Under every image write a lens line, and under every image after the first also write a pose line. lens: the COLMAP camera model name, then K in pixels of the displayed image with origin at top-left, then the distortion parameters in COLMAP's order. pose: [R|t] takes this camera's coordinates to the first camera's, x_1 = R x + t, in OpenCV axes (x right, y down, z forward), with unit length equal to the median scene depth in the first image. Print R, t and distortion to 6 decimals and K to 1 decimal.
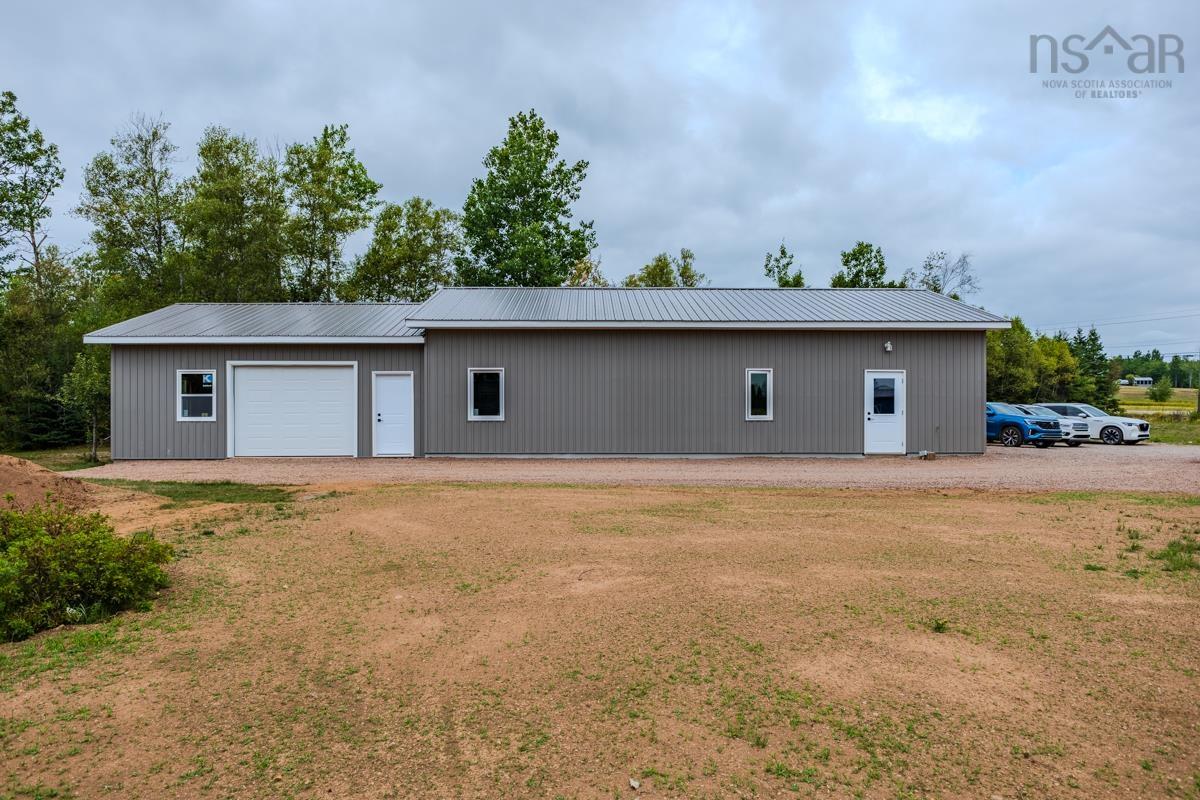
lens RADIAL K [[727.5, 0, 602.1], [0, 727.5, 404.4], [0, 0, 1]] dist [0.002012, -0.000248]
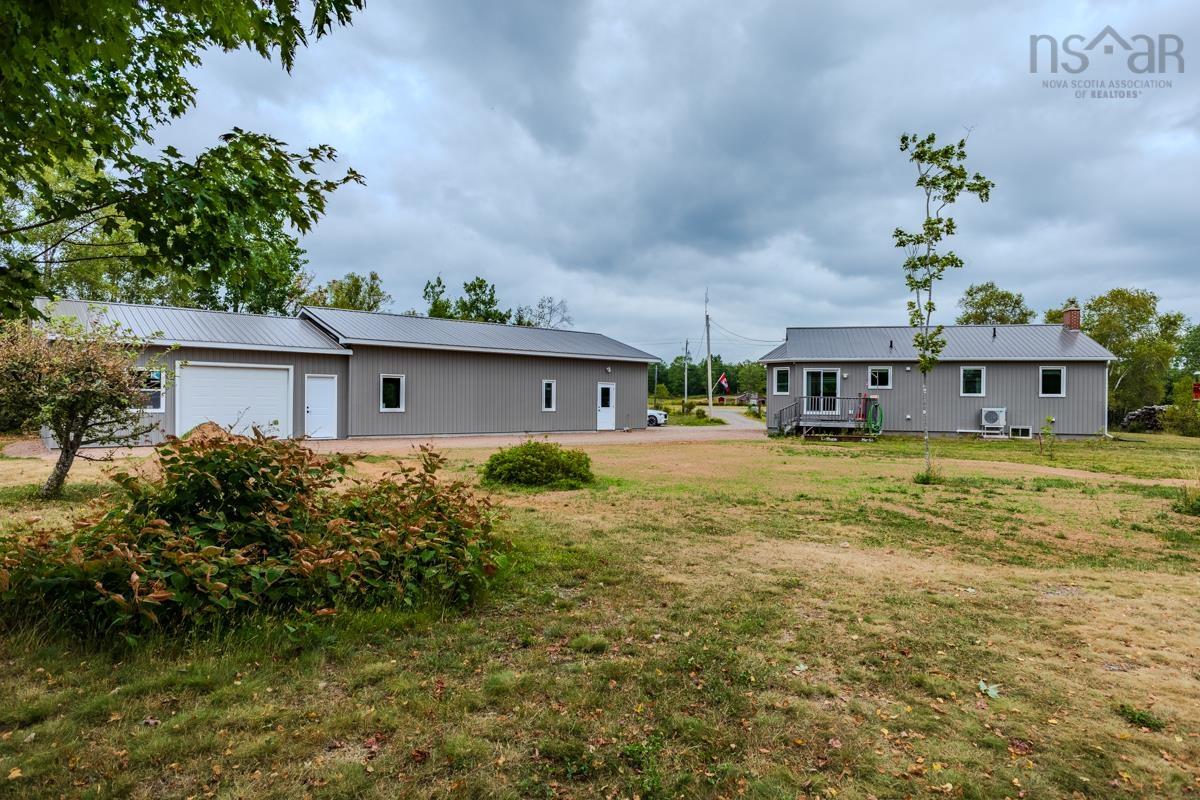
lens RADIAL K [[700.5, 0, 601.6], [0, 700.5, 401.7], [0, 0, 1]] dist [0.005879, 0.000604]
pose [[0.769990, 0.008534, 0.637998, -0.704853], [-0.011068, 0.999939, -0.000017, -0.001844], [-0.637959, -0.007049, 0.770038, -0.300328]]
